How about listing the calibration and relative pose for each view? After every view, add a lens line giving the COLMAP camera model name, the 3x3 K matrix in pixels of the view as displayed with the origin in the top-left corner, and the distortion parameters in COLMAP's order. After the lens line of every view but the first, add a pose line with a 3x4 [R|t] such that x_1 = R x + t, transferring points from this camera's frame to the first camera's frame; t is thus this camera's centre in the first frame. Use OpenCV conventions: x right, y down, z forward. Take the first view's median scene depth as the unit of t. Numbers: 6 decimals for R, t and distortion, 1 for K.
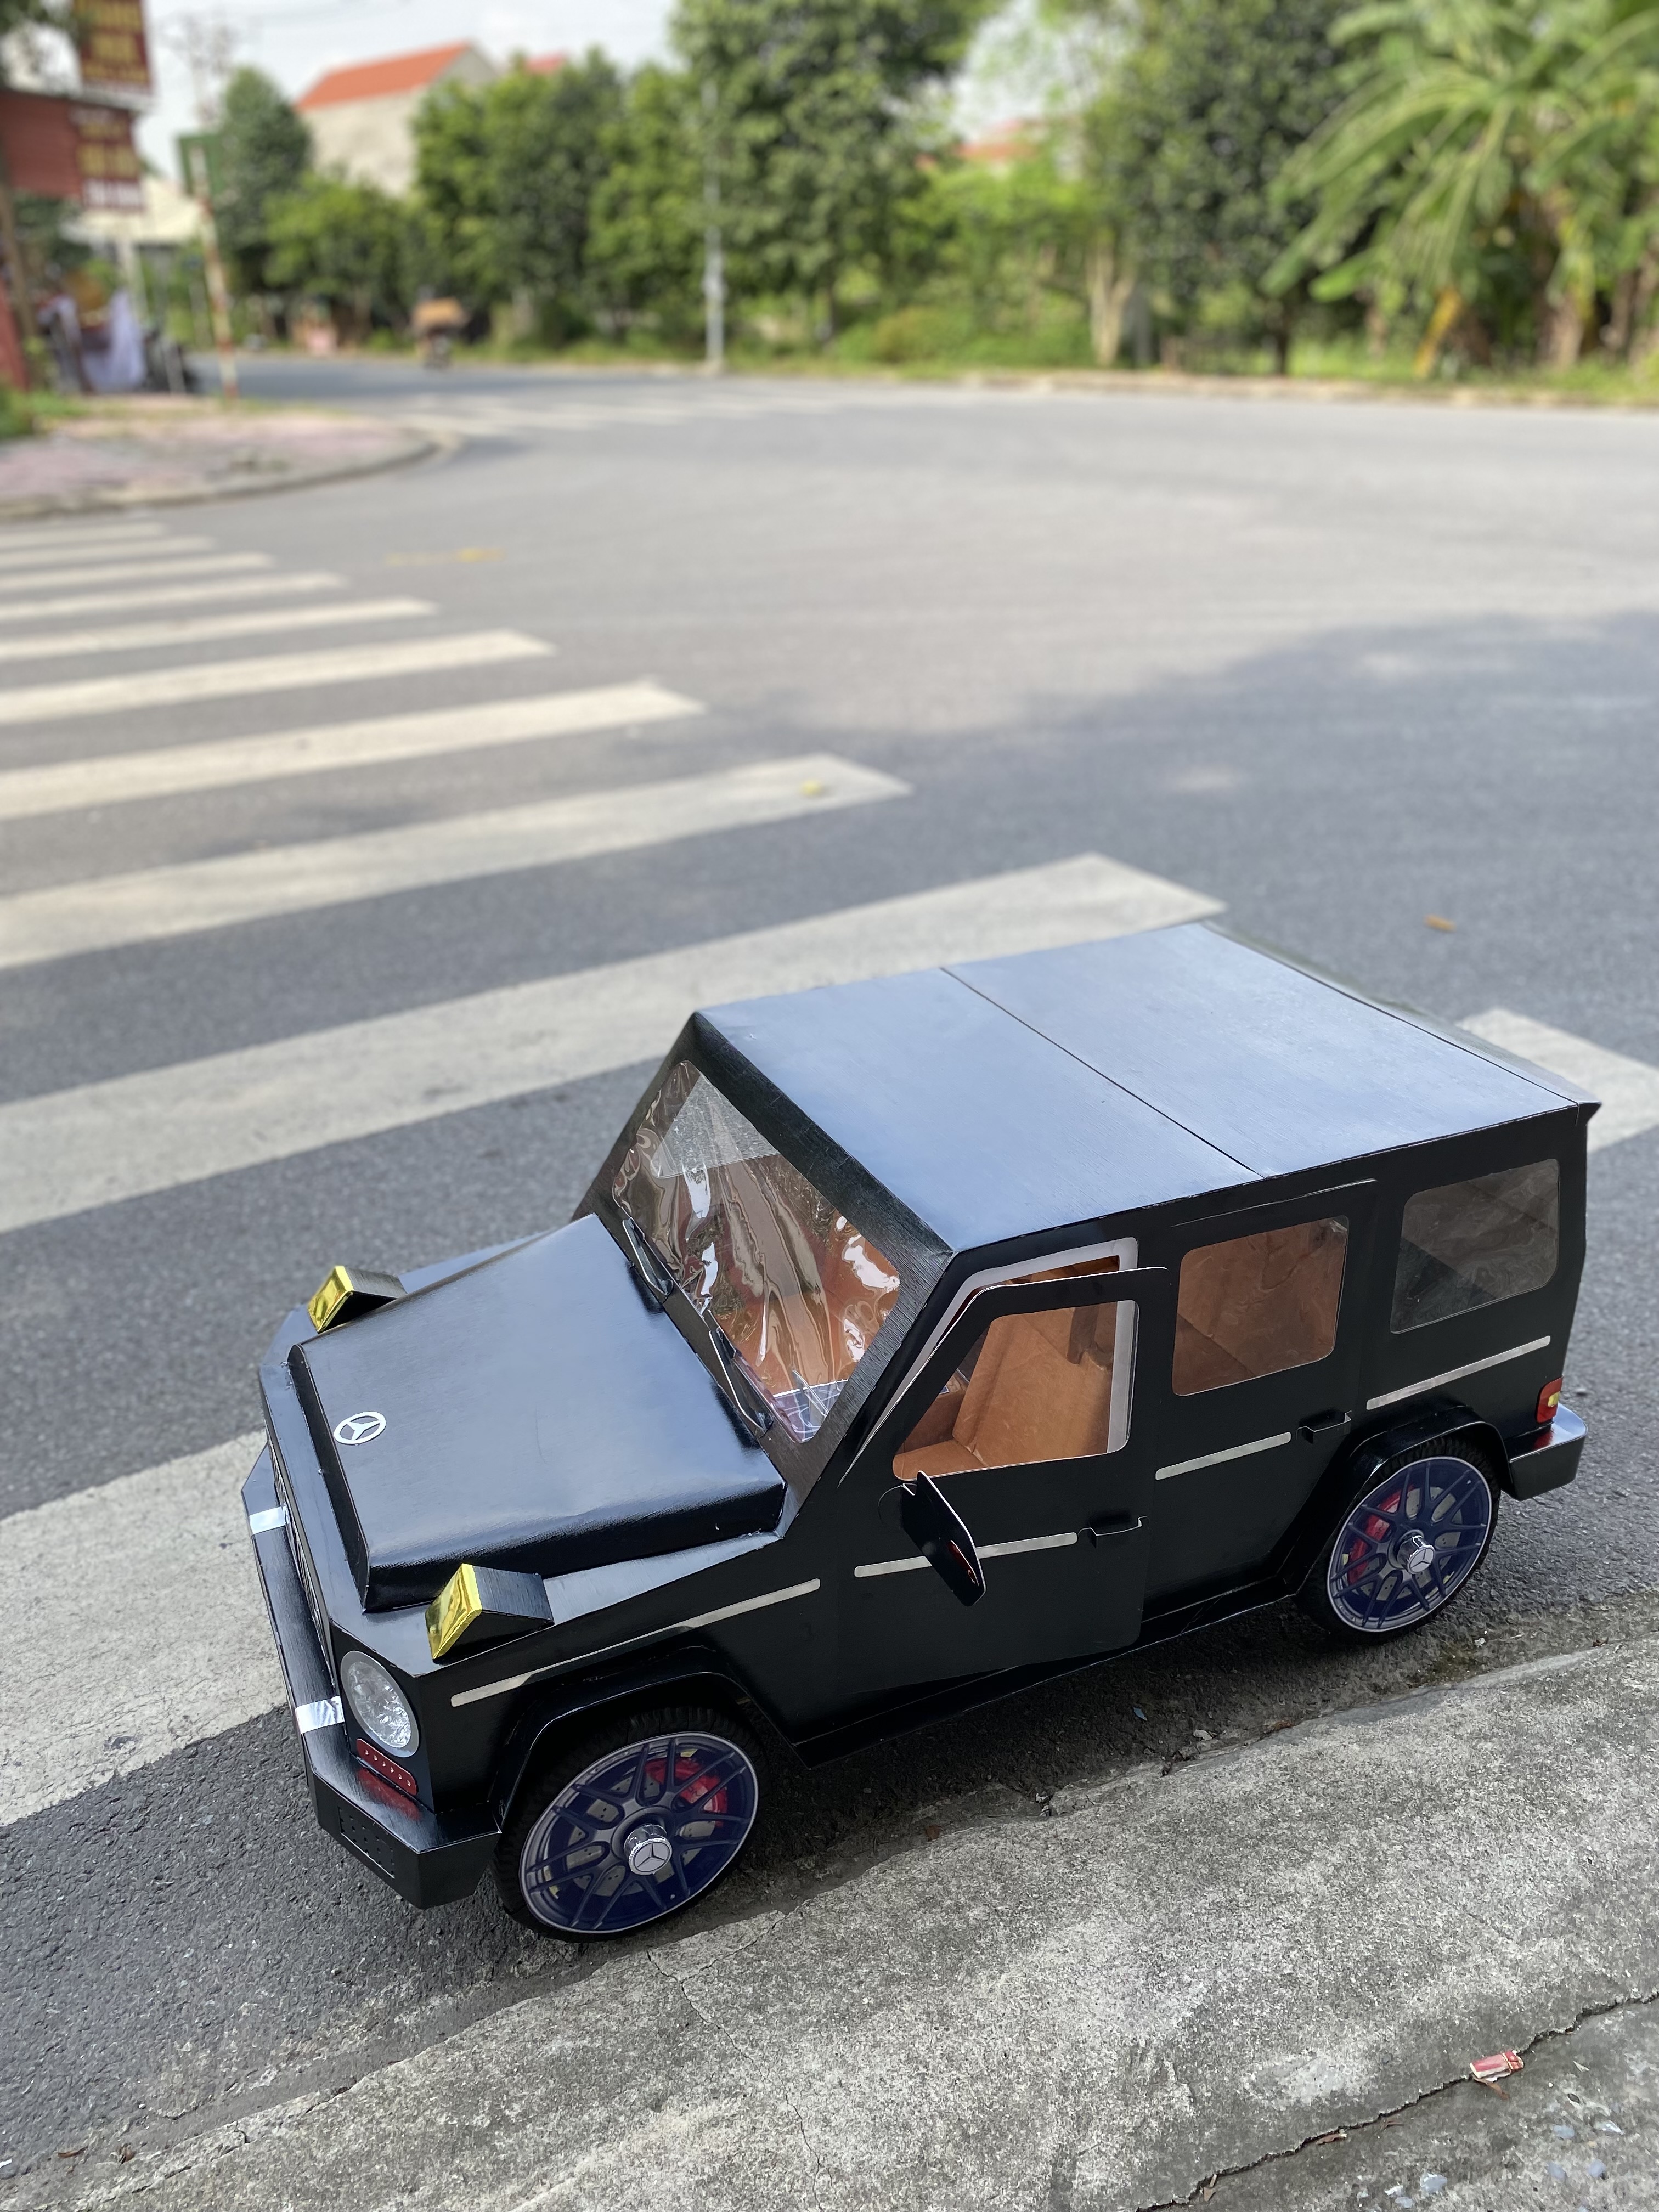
lens RADIAL K [[1684.1, 0, 821.5], [0, 1684.1, 1078.4], [0, 0, 1]] dist [0.026139, -0.029661]
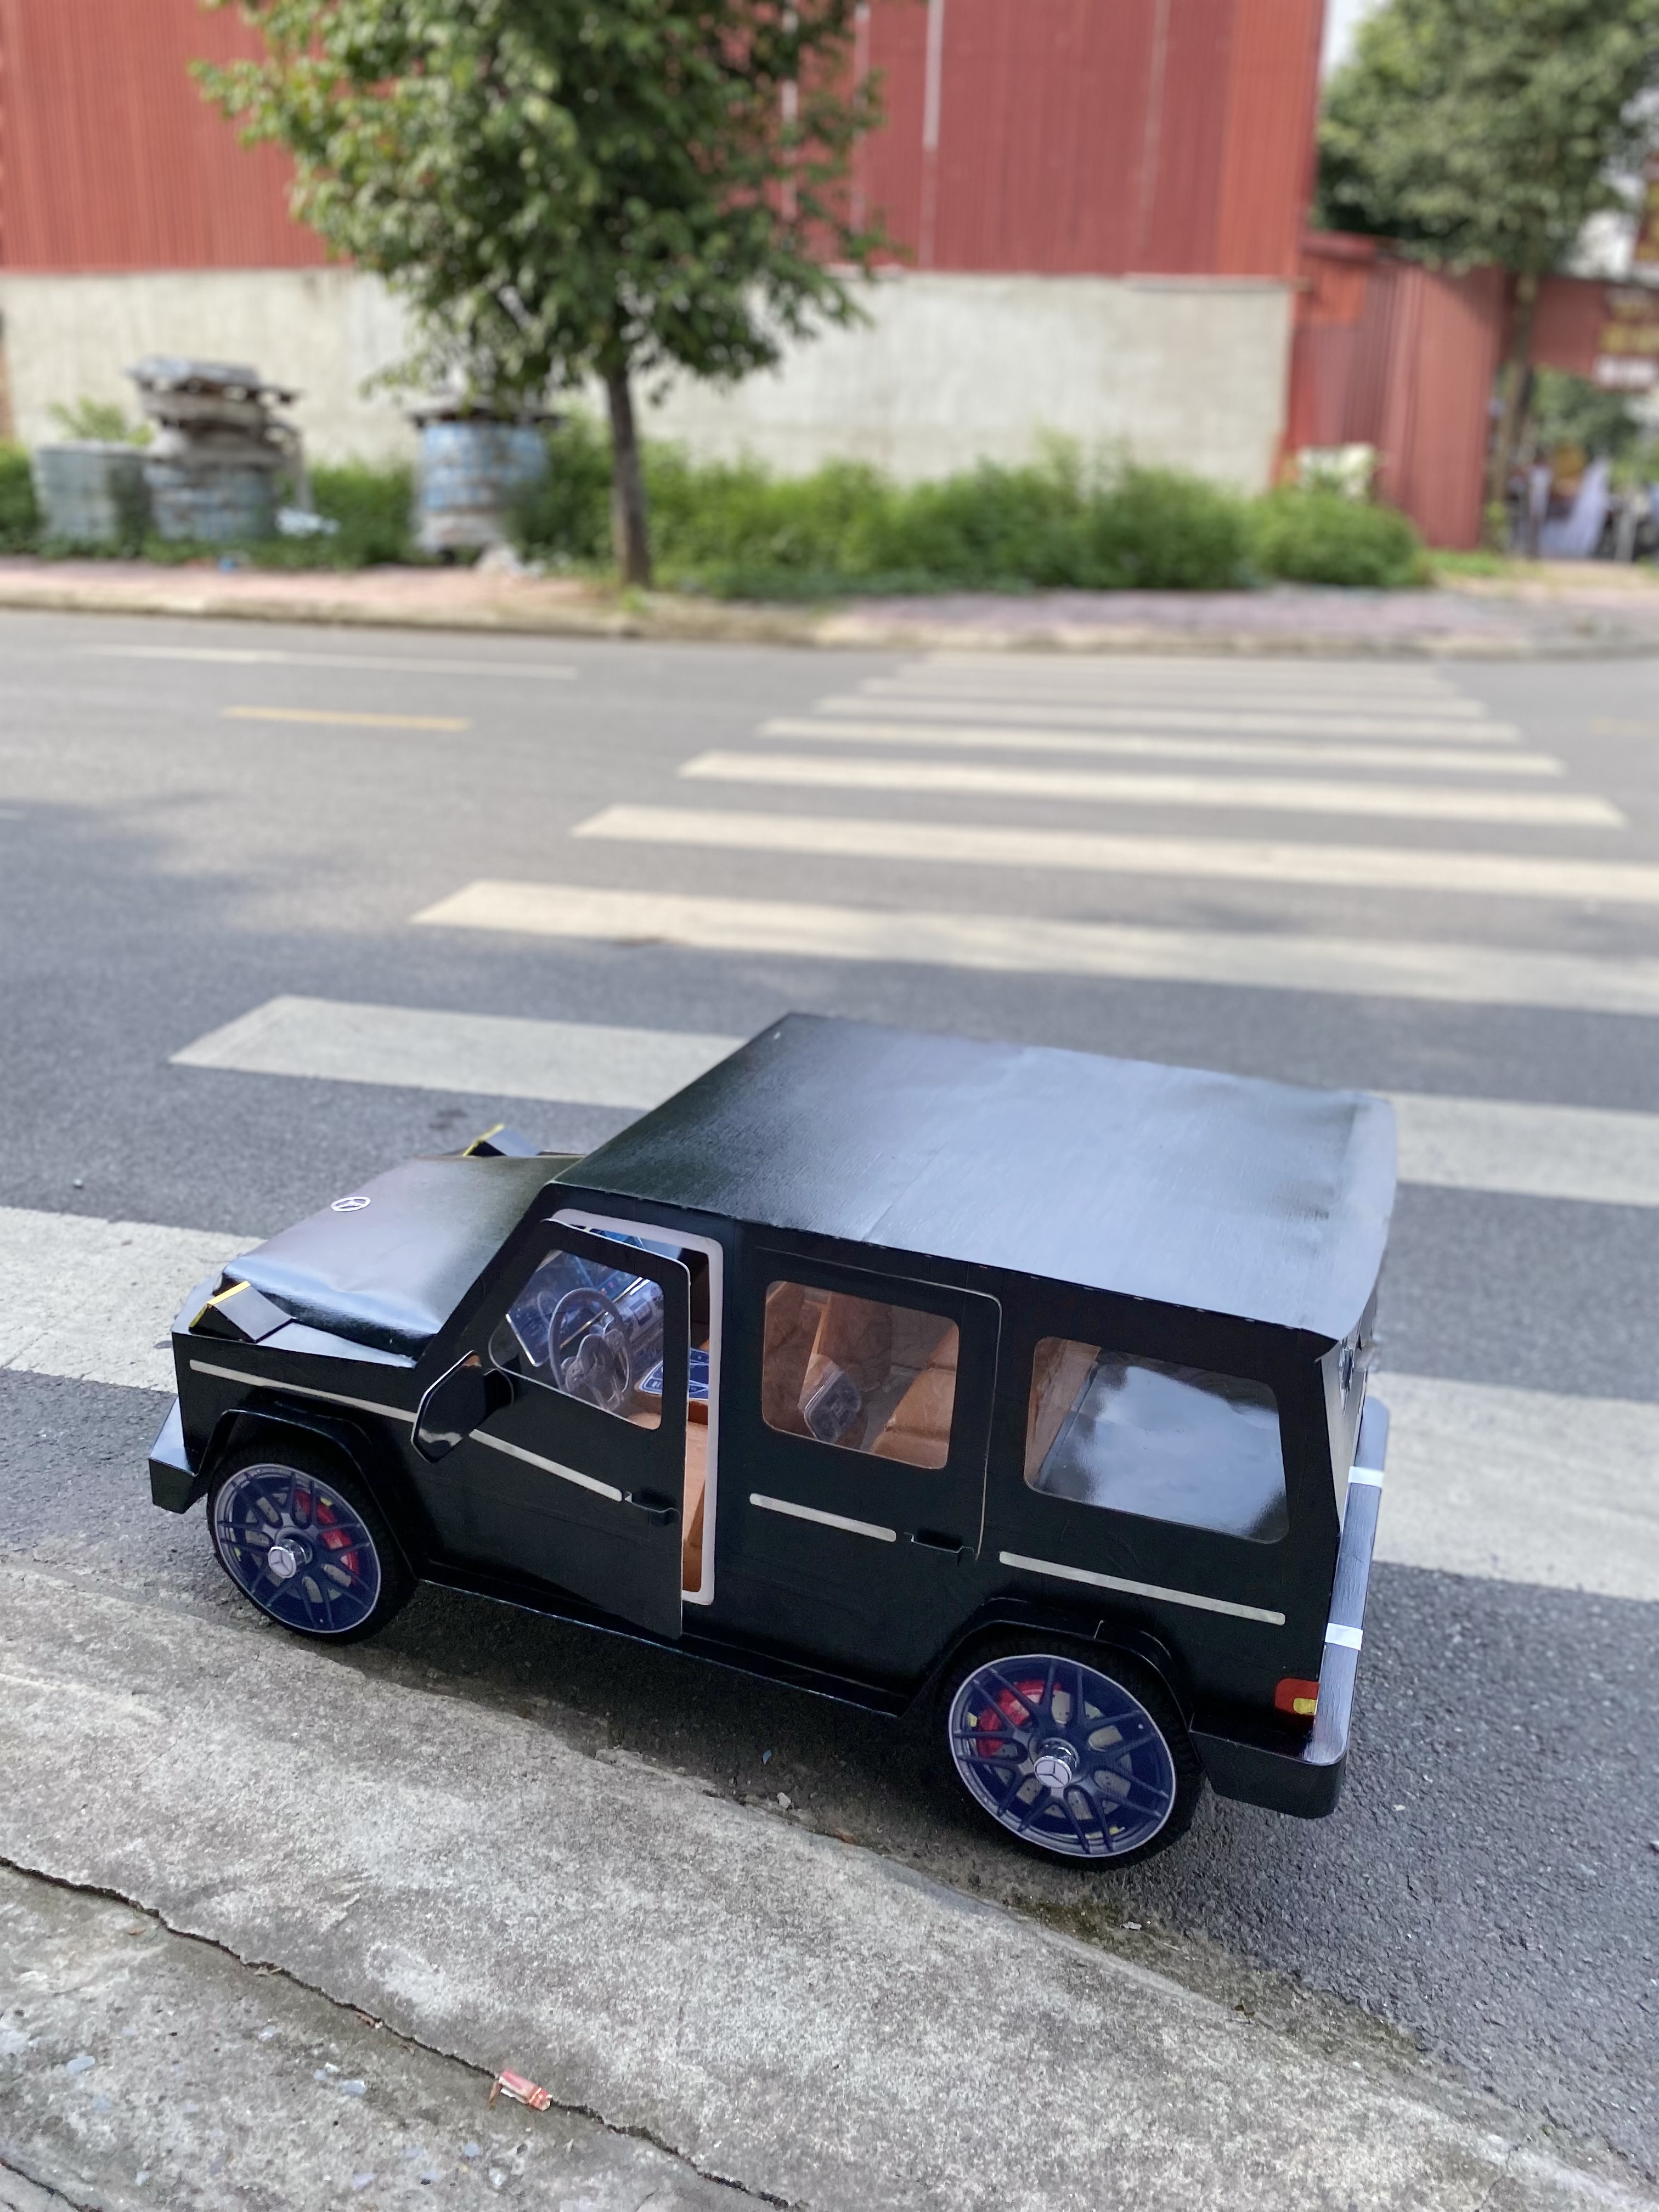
lens RADIAL K [[1690.7, 0, 829.5], [0, 1690.7, 1106.0], [0, 0, 1]] dist [0.006441, 0.000138]
pose [[0.697870, 0.275611, -0.661072, 0.436462], [-0.323317, 0.944828, 0.052599, -0.030823], [0.639096, 0.177028, 0.748477, 0.114979]]
